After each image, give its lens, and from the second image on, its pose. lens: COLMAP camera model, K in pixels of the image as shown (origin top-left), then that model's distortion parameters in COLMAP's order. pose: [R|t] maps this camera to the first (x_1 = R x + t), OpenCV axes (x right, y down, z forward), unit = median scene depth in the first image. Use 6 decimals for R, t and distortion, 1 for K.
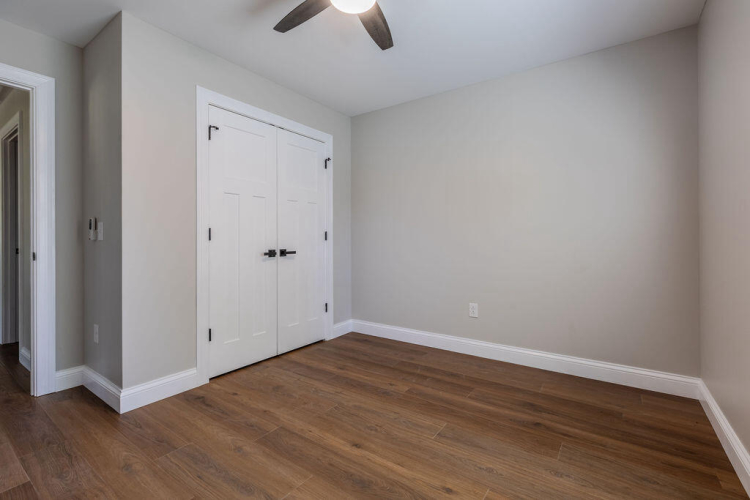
lens RADIAL K [[335.7, 0, 386.0], [0, 335.7, 240.3], [0, 0, 1]] dist [0.010057, -0.001758]
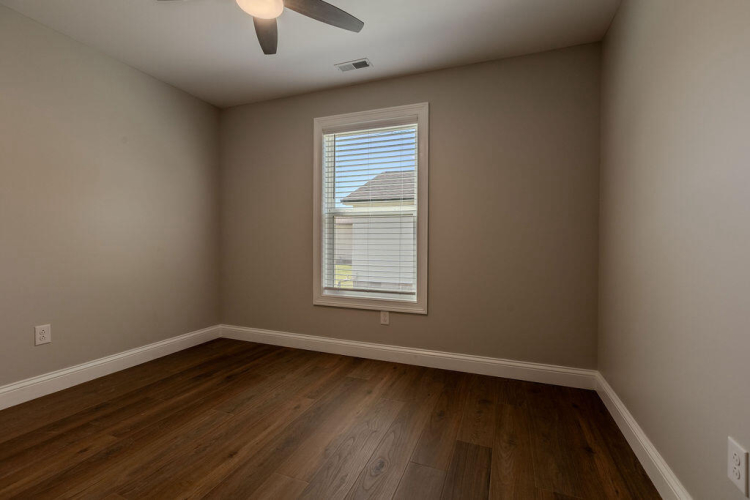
lens RADIAL K [[335.7, 0, 373.8], [0, 335.7, 245.8], [0, 0, 1]] dist [0.010057, -0.001758]
pose [[-0.198106, -0.019434, 0.979988, -0.868805], [-0.002064, 0.999809, 0.019410, -0.003123], [-0.980178, 0.001822, -0.198108, 0.629675]]
